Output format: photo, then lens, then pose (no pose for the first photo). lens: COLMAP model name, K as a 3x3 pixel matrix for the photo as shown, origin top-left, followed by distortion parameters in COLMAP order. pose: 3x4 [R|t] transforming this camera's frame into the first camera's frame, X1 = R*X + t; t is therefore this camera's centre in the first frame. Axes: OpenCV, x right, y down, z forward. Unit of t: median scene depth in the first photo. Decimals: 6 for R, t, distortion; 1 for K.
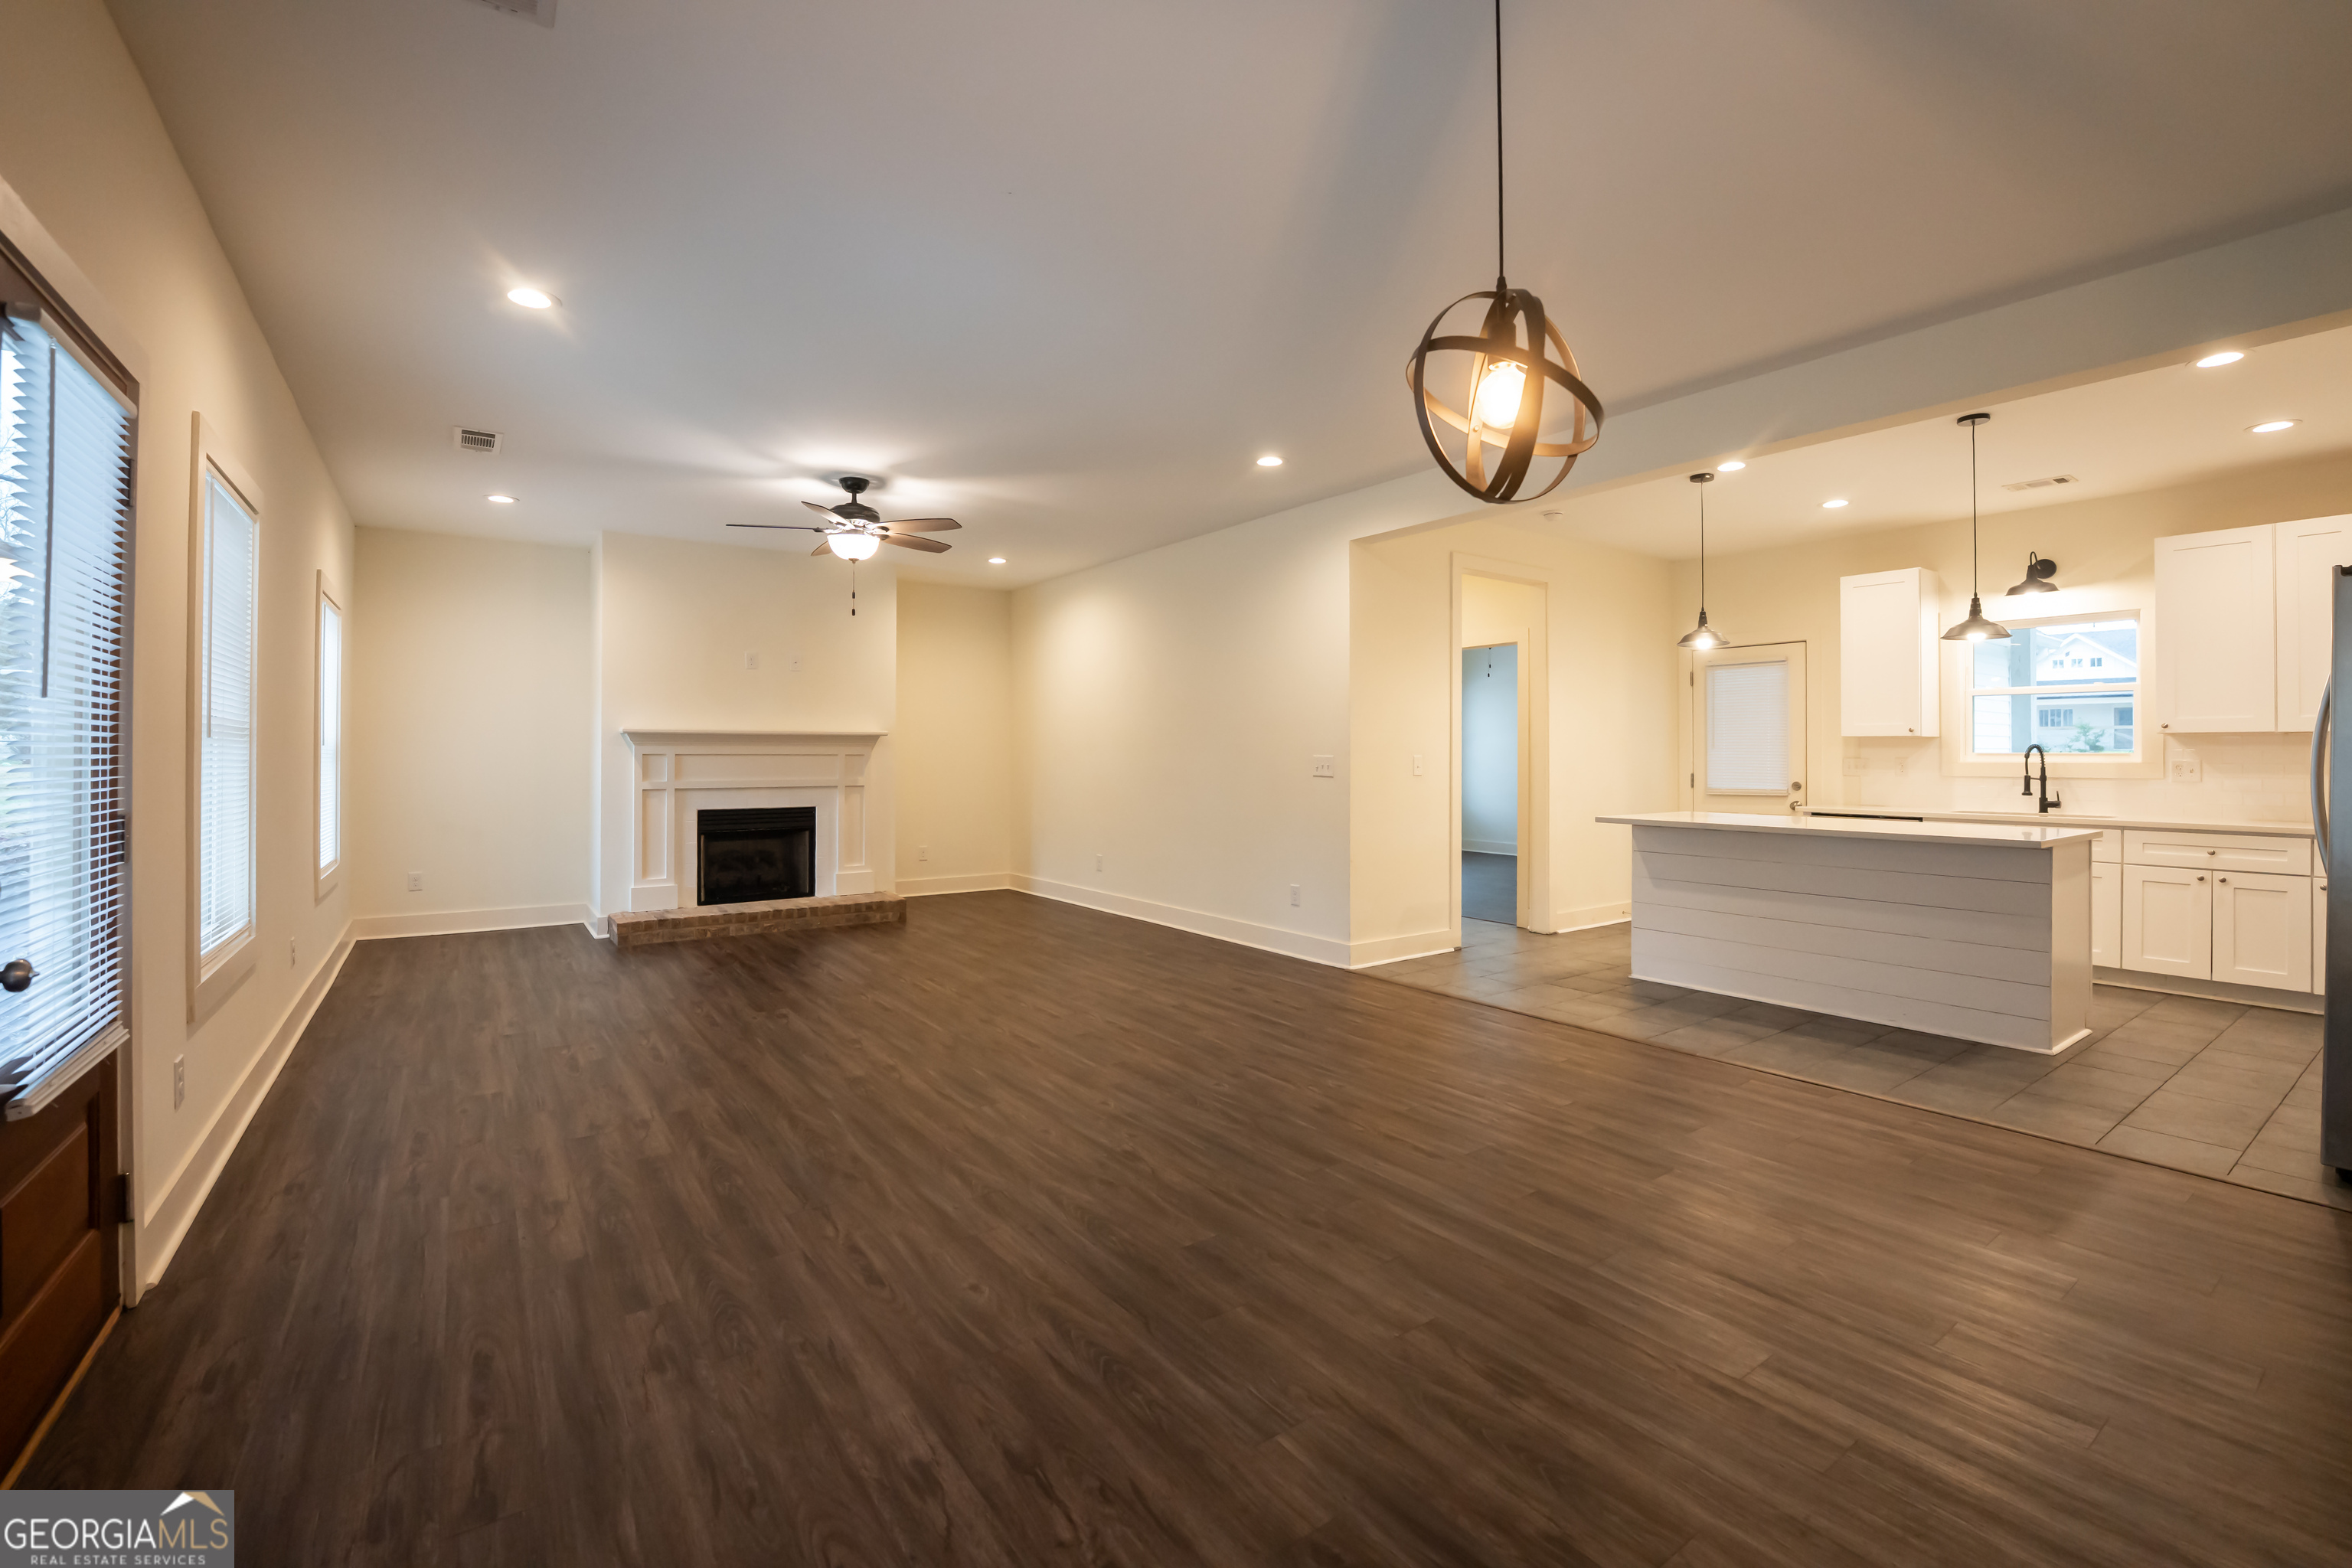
lens RADIAL K [[980.1, 0, 1193.7], [0, 980.1, 749.1], [0, 0, 1]] dist [-0.009228, 0.000507]
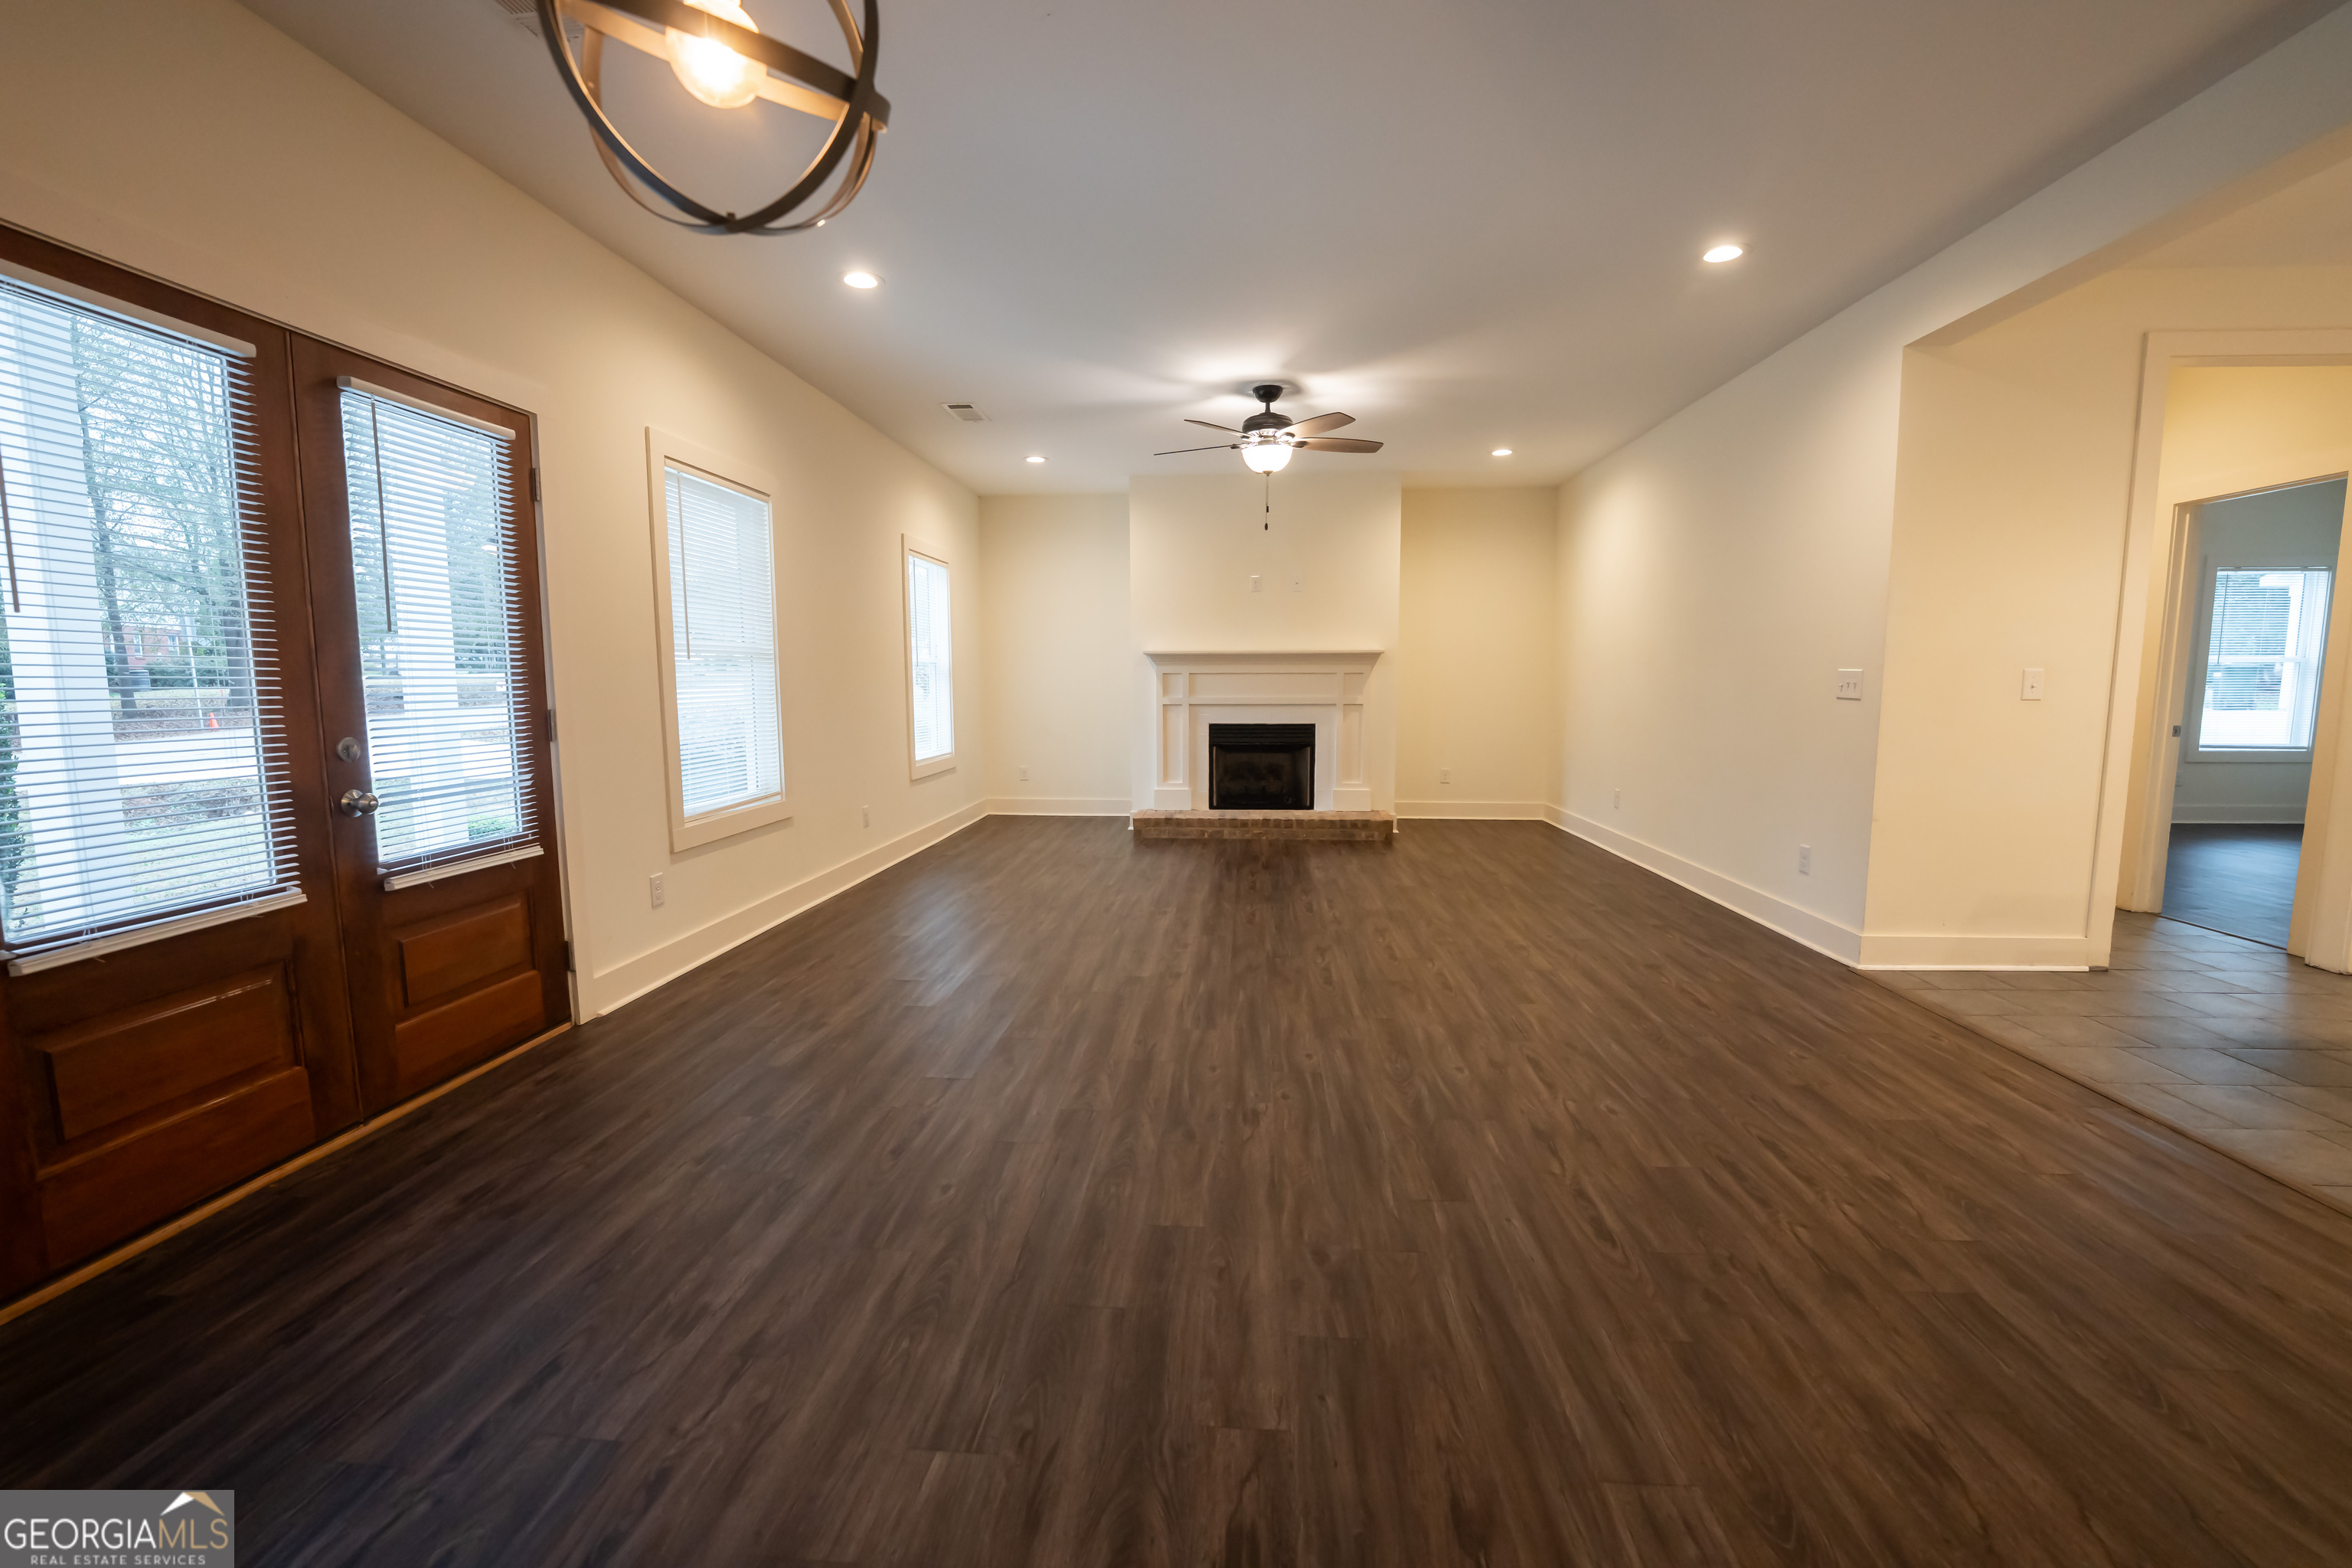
lens RADIAL K [[980.1, 0, 1189.4], [0, 980.1, 789.1], [0, 0, 1]] dist [-0.009228, 0.000507]
pose [[0.776144, 0.068516, -0.626822, 0.170058], [0.006550, 0.993149, 0.116669, 0.005762], [0.630522, -0.094657, 0.770378, 0.117236]]
